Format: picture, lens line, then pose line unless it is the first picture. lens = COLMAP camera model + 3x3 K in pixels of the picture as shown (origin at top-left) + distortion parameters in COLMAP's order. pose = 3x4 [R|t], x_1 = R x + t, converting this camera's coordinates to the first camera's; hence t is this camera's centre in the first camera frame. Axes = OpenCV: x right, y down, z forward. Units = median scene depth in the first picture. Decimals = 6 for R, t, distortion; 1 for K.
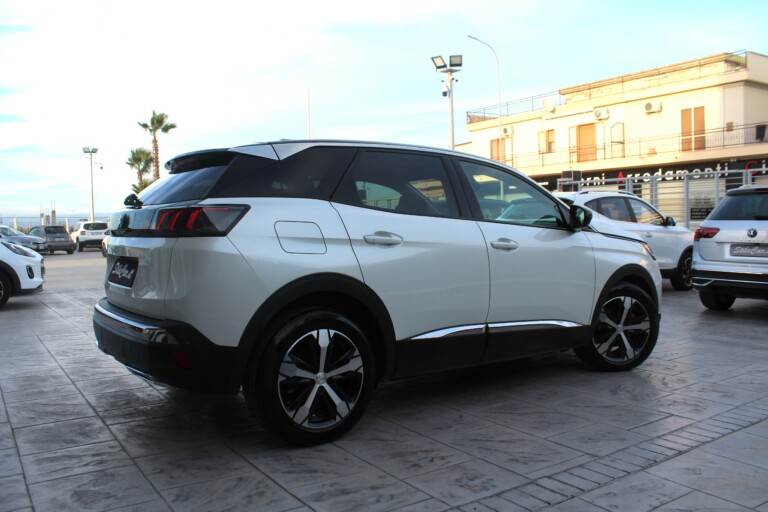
lens RADIAL K [[673.5, 0, 384.0], [0, 673.5, 256.0], [0, 0, 1]] dist [-0.168038, 0.149053]
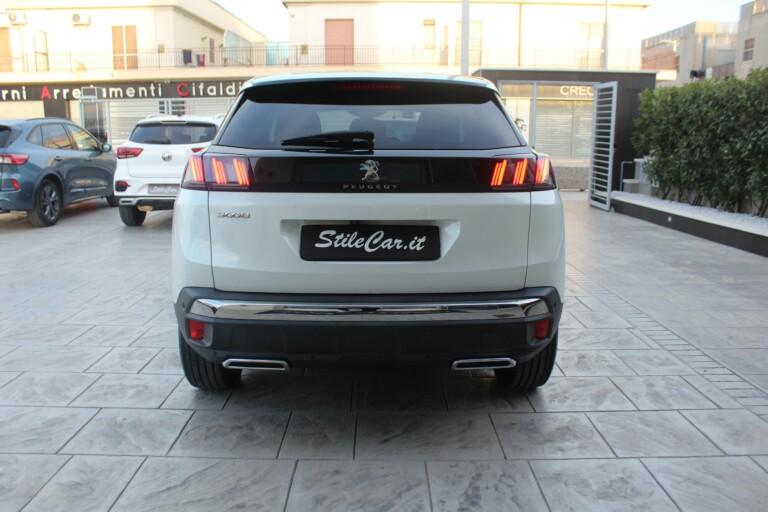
lens RADIAL K [[673.5, 0, 384.0], [0, 673.5, 256.0], [0, 0, 1]] dist [-0.168038, 0.149053]
pose [[0.531805, -0.137248, 0.835671, -0.194362], [0.026914, 0.989021, 0.145306, -0.012894], [-0.846439, -0.054784, 0.529660, 0.118611]]
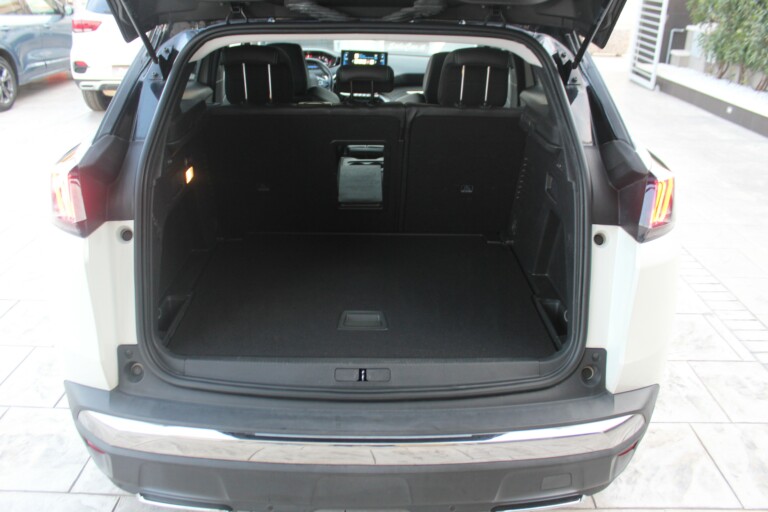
lens RADIAL K [[673.5, 0, 384.0], [0, 673.5, 256.0], [0, 0, 1]] dist [-0.168038, 0.149053]
pose [[0.546243, -0.324720, 0.772124, -0.134497], [0.020531, 0.926713, 0.375208, -0.035459], [-0.837375, -0.189102, 0.512877, 0.153982]]
